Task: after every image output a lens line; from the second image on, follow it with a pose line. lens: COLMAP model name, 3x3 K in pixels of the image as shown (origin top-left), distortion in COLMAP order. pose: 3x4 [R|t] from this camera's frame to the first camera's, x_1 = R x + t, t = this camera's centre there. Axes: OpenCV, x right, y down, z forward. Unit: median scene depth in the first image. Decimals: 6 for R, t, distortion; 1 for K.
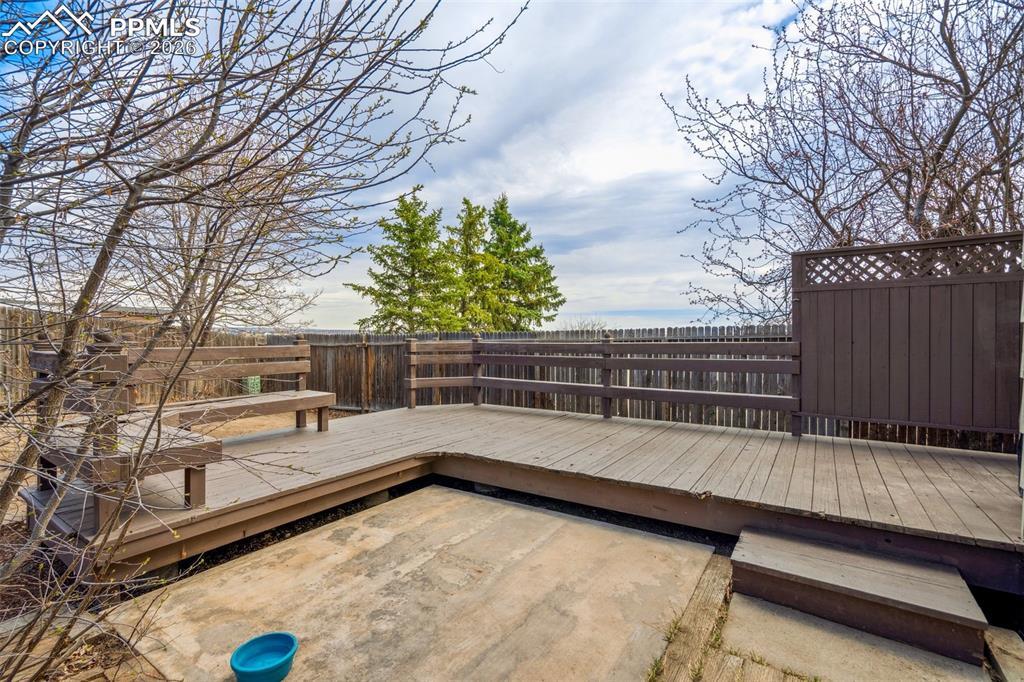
lens RADIAL K [[474.7, 0, 510.1], [0, 474.7, 339.4], [0, 0, 1]] dist [-0.000702, 0.002160]
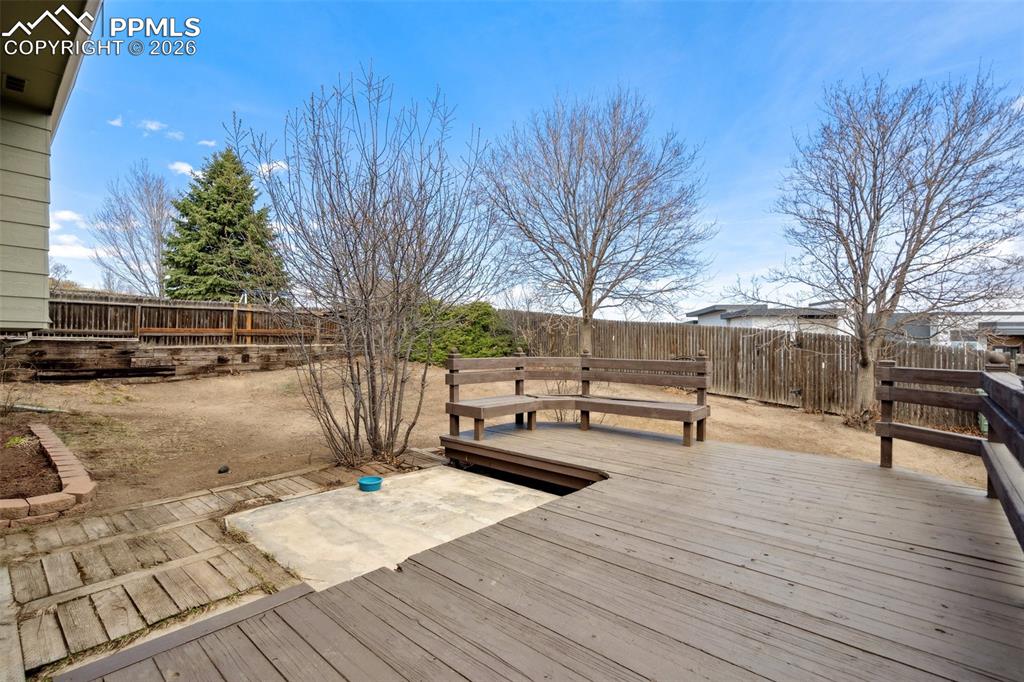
lens RADIAL K [[474.7, 0, 511.2], [0, 474.7, 342.1], [0, 0, 1]] dist [-0.000702, 0.002160]
pose [[-0.143573, -0.003331, -0.989634, 1.276756], [-0.006943, 0.999973, -0.002358, -0.051704], [0.989615, 0.006532, -0.143592, 1.429772]]
